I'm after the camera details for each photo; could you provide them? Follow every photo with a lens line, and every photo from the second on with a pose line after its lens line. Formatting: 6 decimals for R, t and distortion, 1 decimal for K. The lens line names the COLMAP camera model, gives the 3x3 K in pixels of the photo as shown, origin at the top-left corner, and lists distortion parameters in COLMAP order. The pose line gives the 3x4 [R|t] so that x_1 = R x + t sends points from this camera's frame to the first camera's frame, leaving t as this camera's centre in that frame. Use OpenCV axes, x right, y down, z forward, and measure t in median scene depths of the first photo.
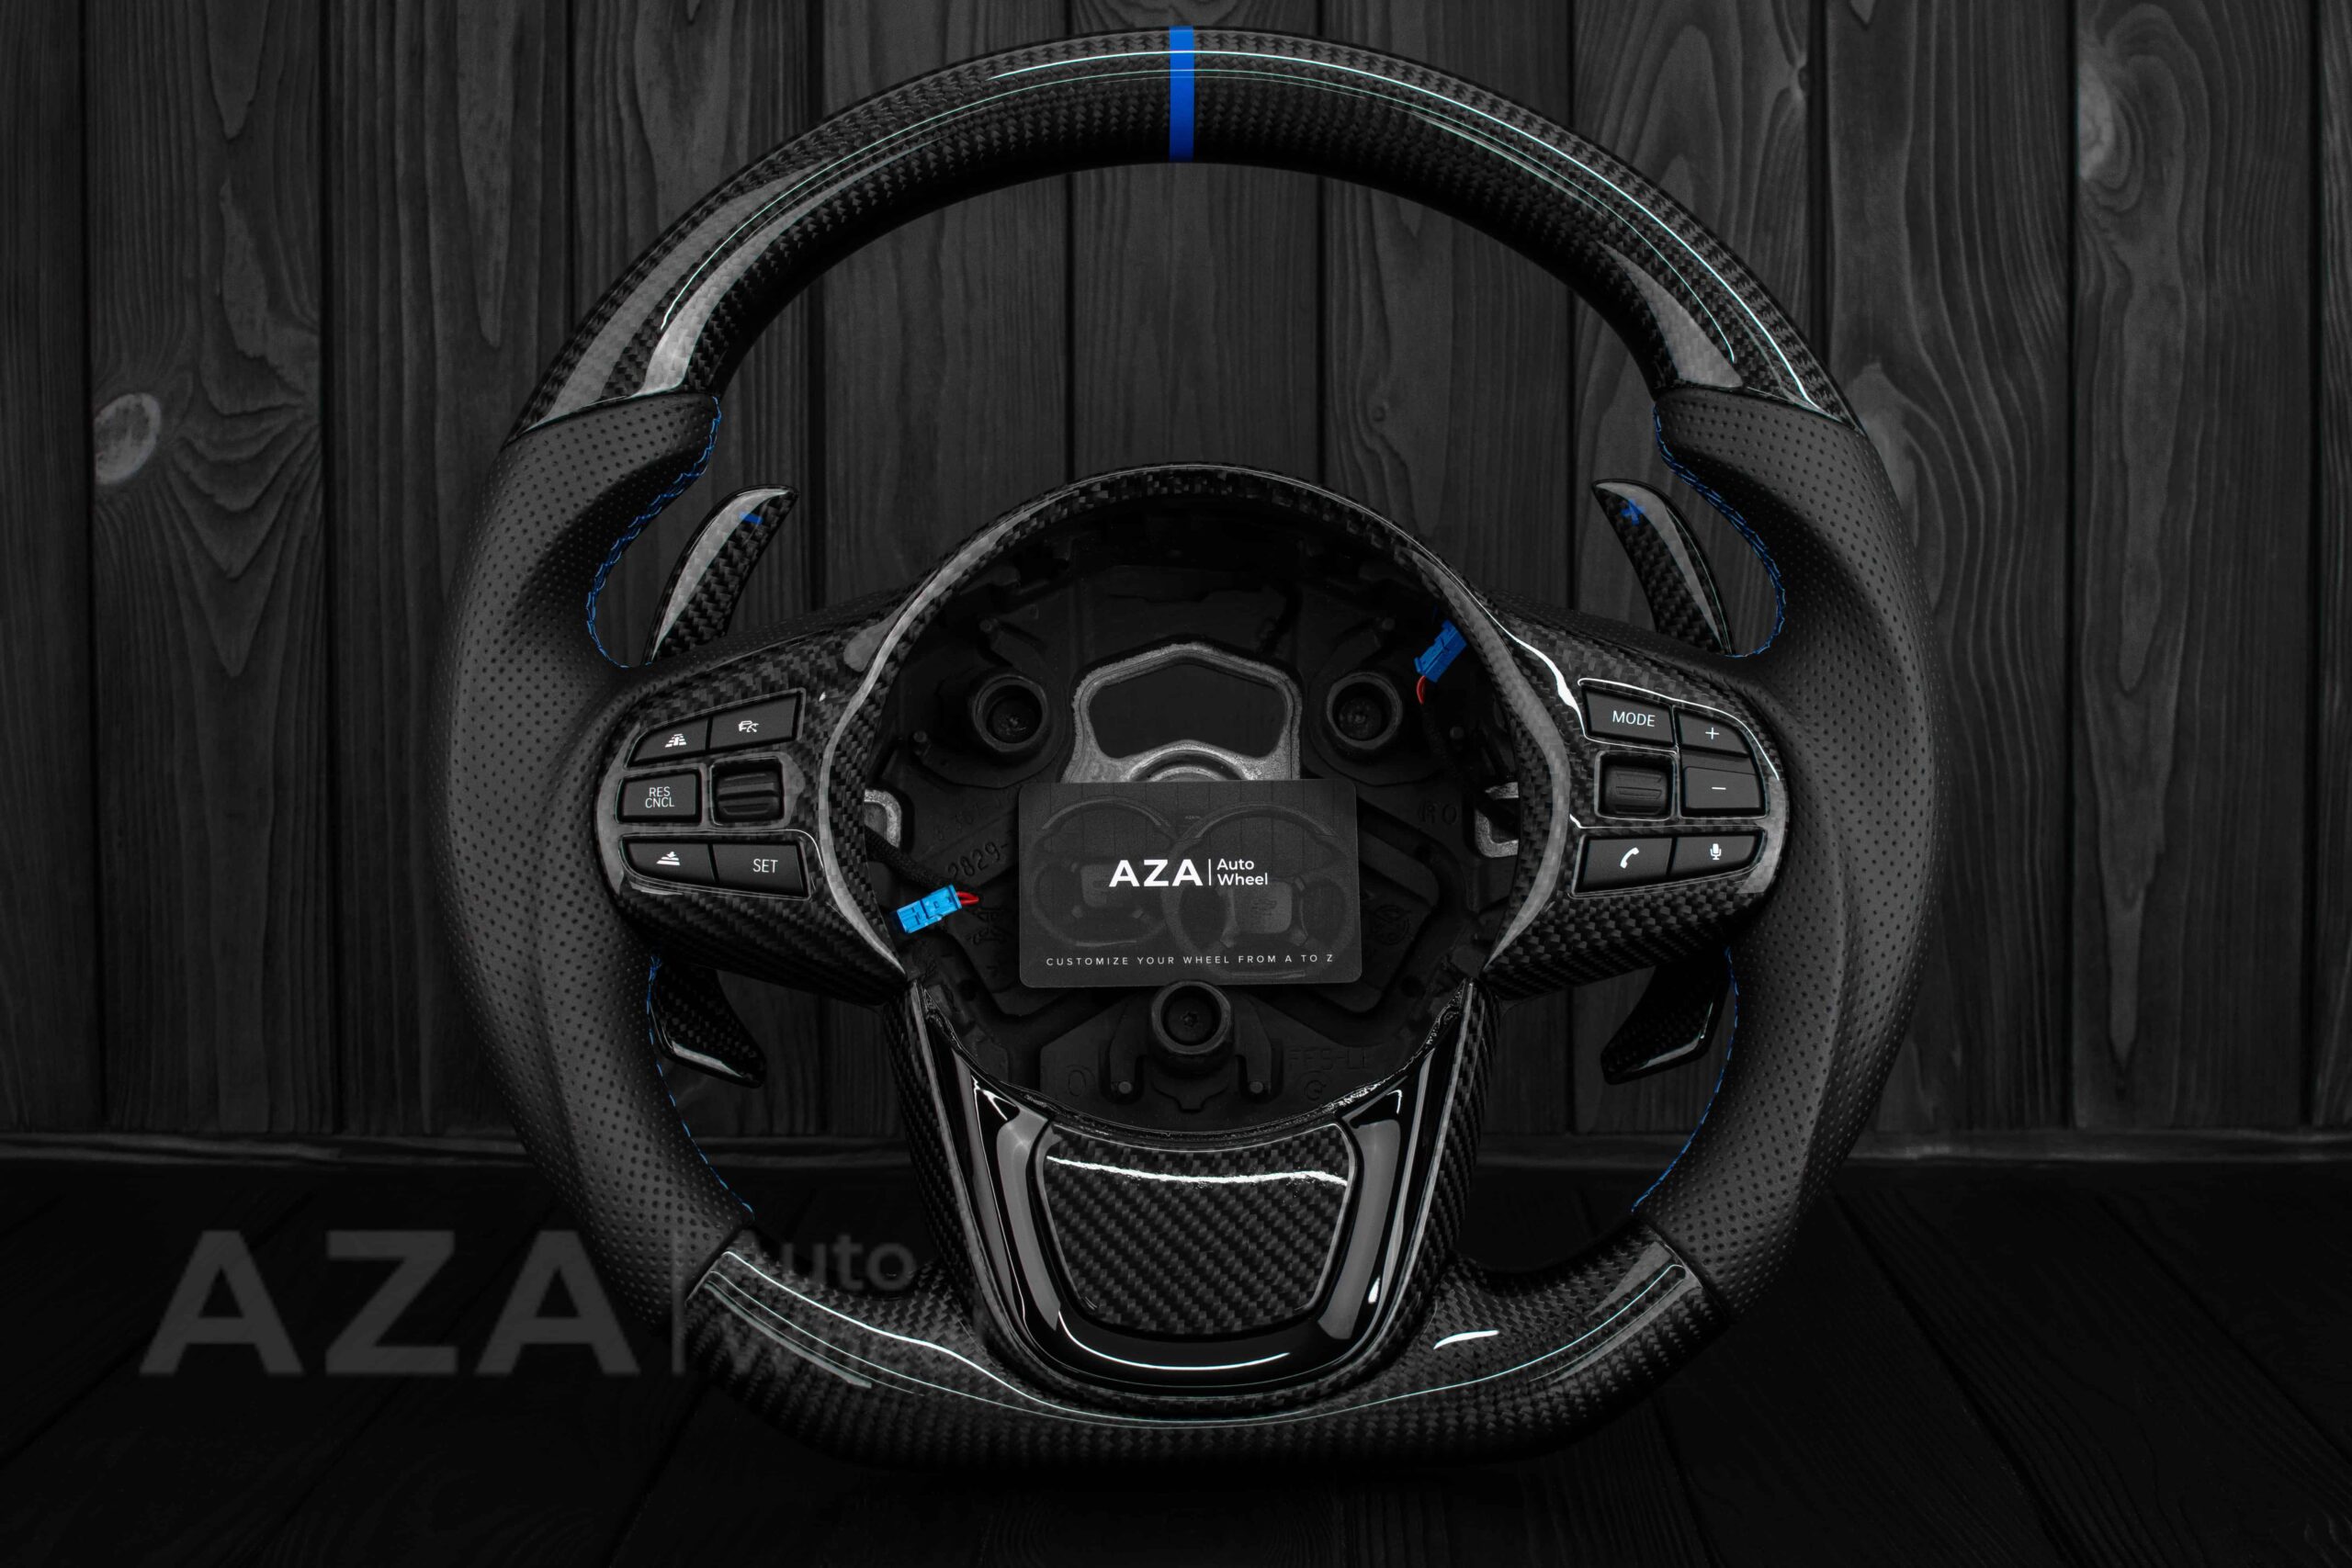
lens RADIAL K [[3540.7, 0, 1176.0], [0, 3540.7, 784.0], [0, 0, 1]] dist [-0.187694, 0.051956]
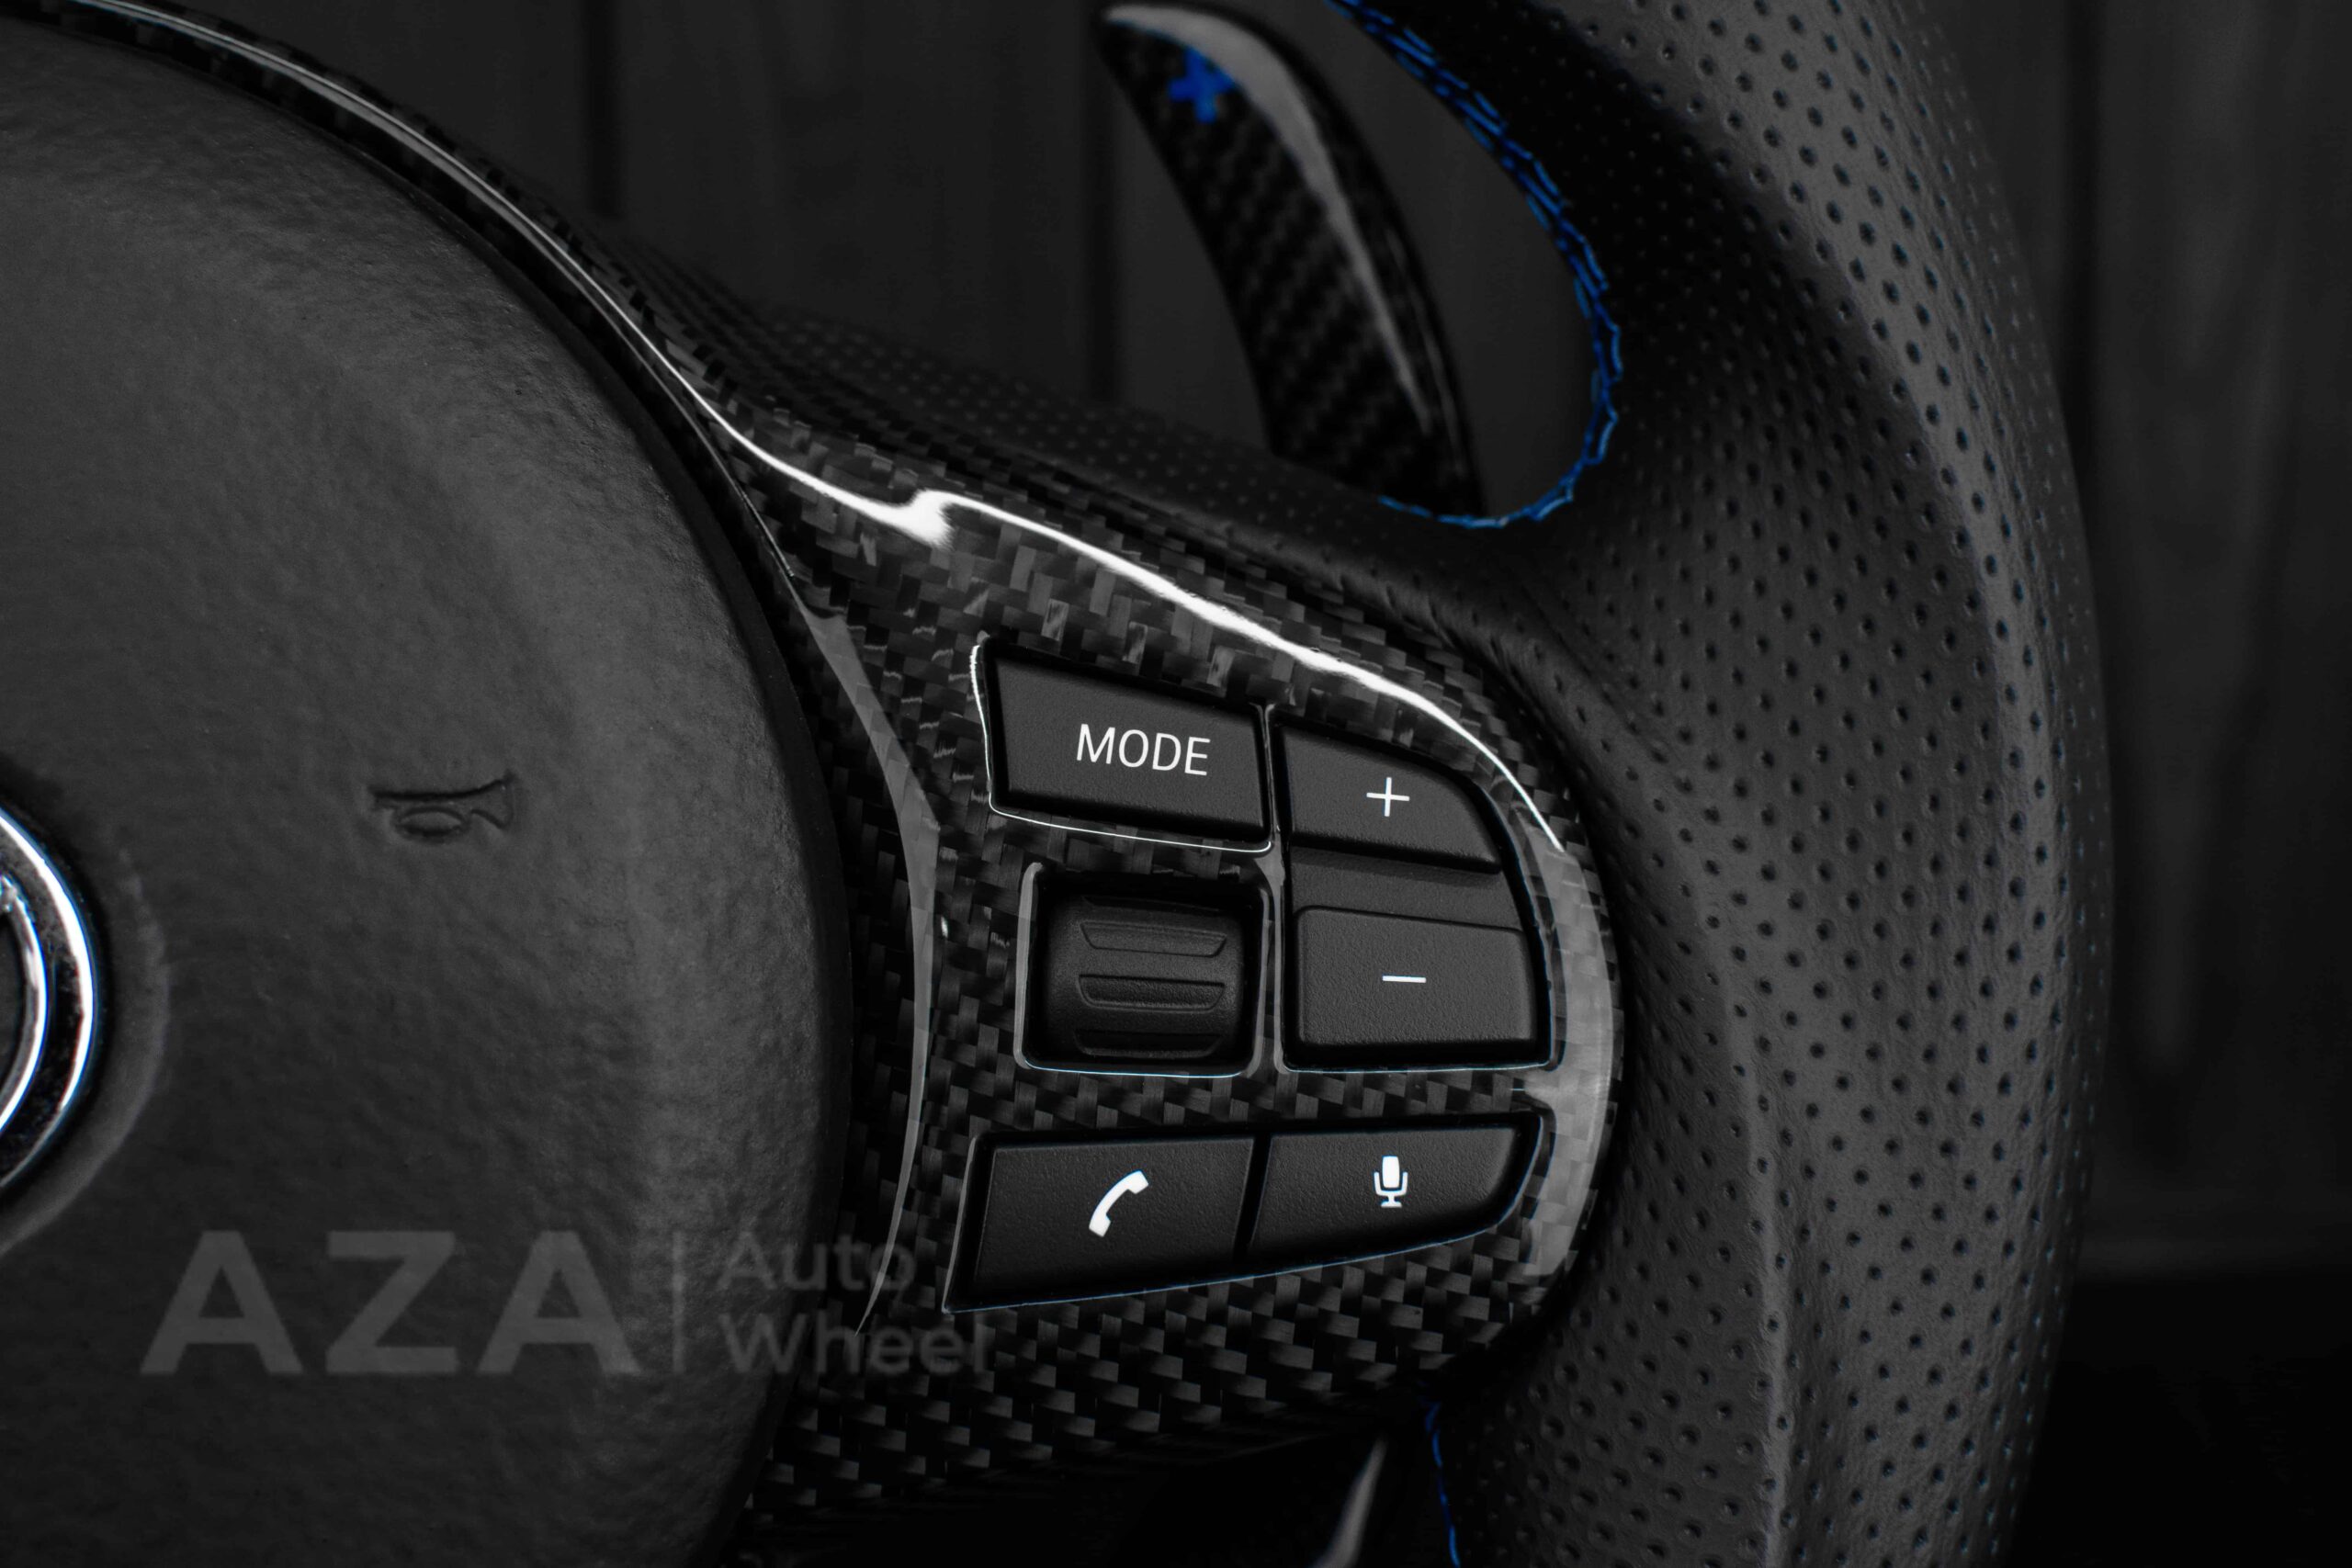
lens RADIAL K [[3515.3, 0, 1216.9], [0, 3515.3, 728.5], [0, 0, 1]] dist [-0.234832, 0.219897]
pose [[0.997846, -0.005778, 0.065348, 0.116169], [-0.002019, 0.992937, 0.118626, -0.058463], [-0.065572, -0.118502, 0.990786, 0.688352]]
